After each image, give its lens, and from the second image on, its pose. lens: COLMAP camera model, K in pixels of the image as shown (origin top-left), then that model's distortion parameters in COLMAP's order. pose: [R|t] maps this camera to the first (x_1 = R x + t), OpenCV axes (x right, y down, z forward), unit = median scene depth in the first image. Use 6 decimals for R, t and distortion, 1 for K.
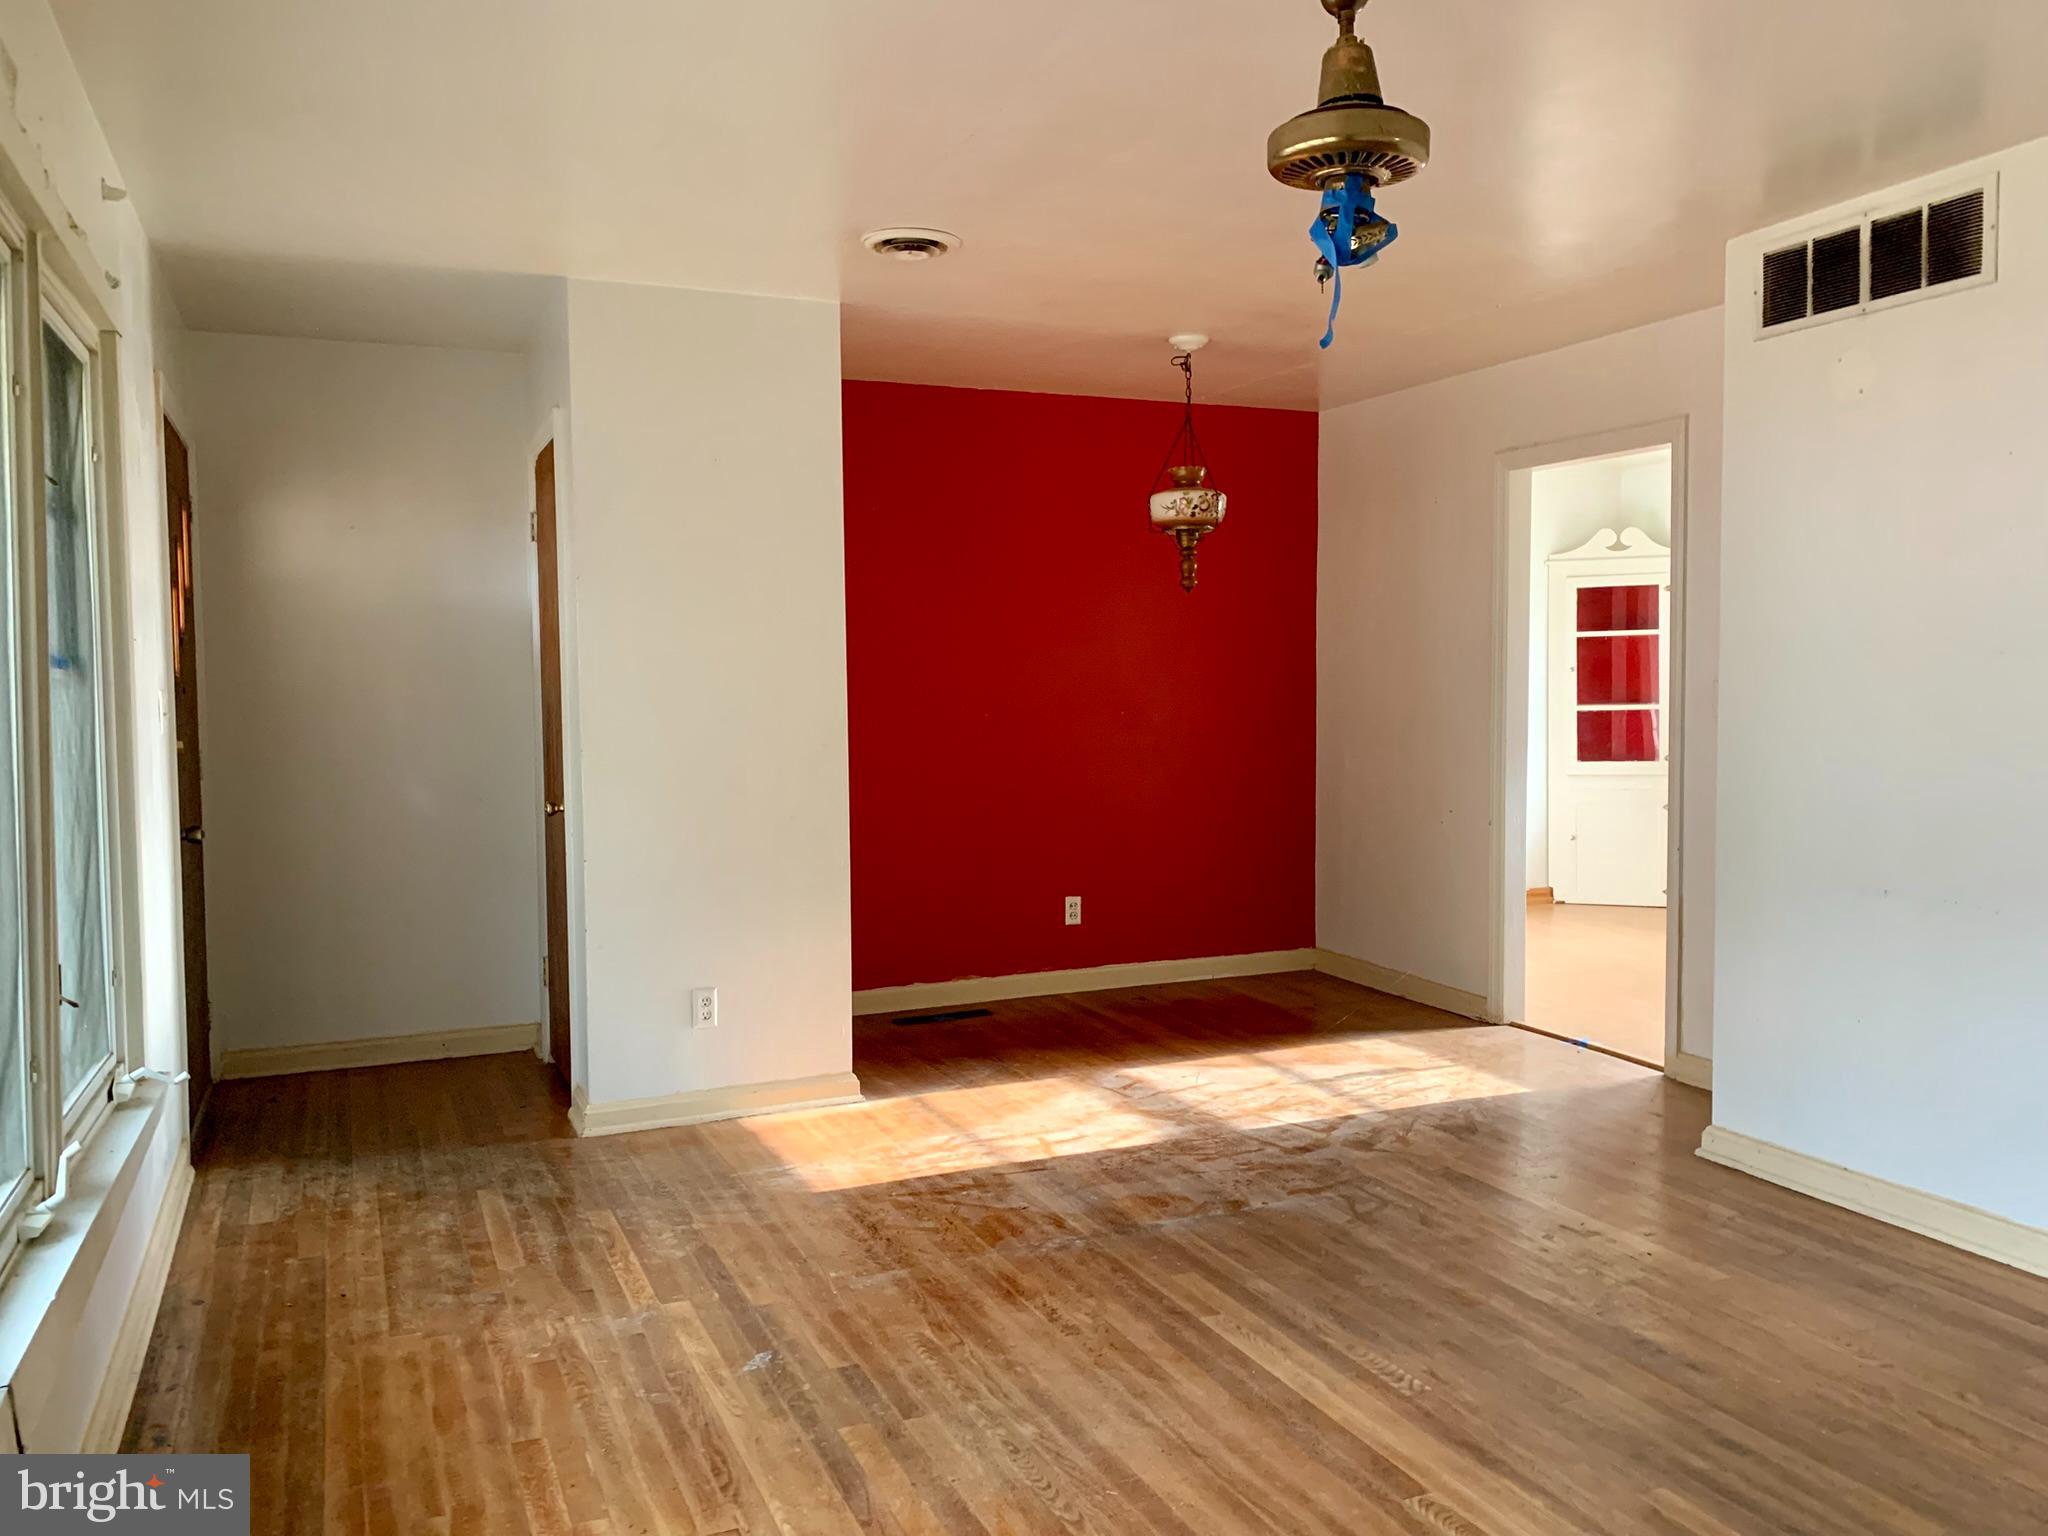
lens RADIAL K [[1556.9, 0, 1022.7], [0, 1556.9, 774.7], [0, 0, 1]] dist [-0.008104, 0.002792]
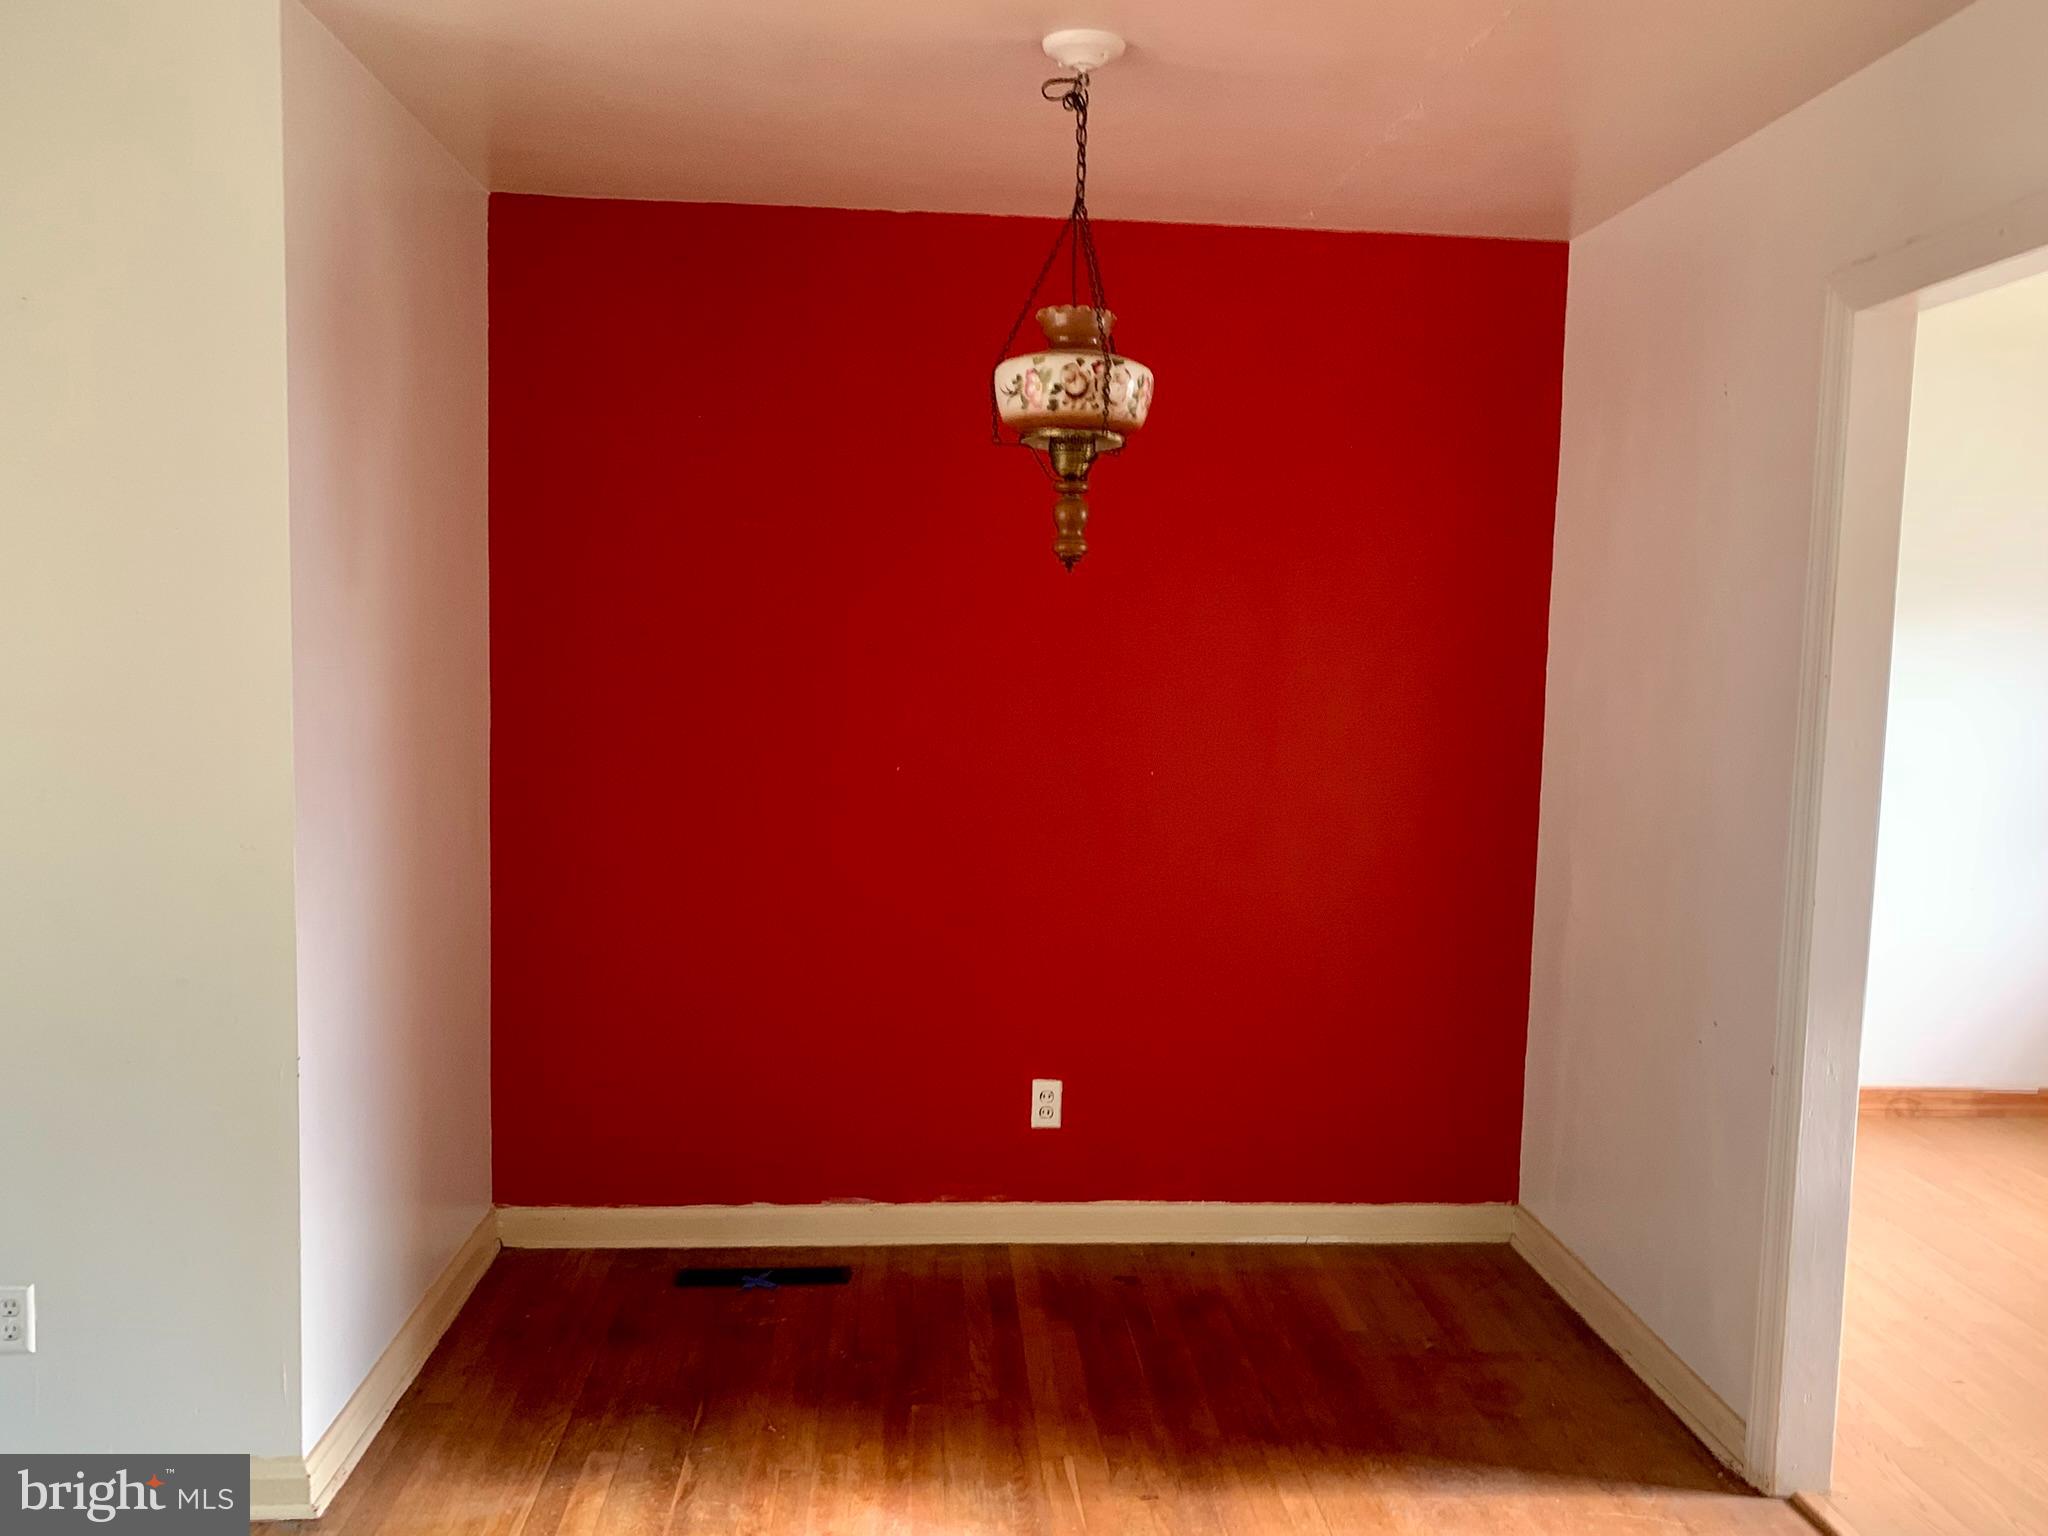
lens RADIAL K [[1681.8, 0, 1022.7], [0, 1681.8, 758.8], [0, 0, 1]] dist [0.006497, 0.003436]
pose [[0.948604, 0.058467, -0.311019, 0.262930], [-0.055184, 0.998289, 0.019351, -0.066320], [0.311618, -0.001193, 0.950207, 0.493130]]
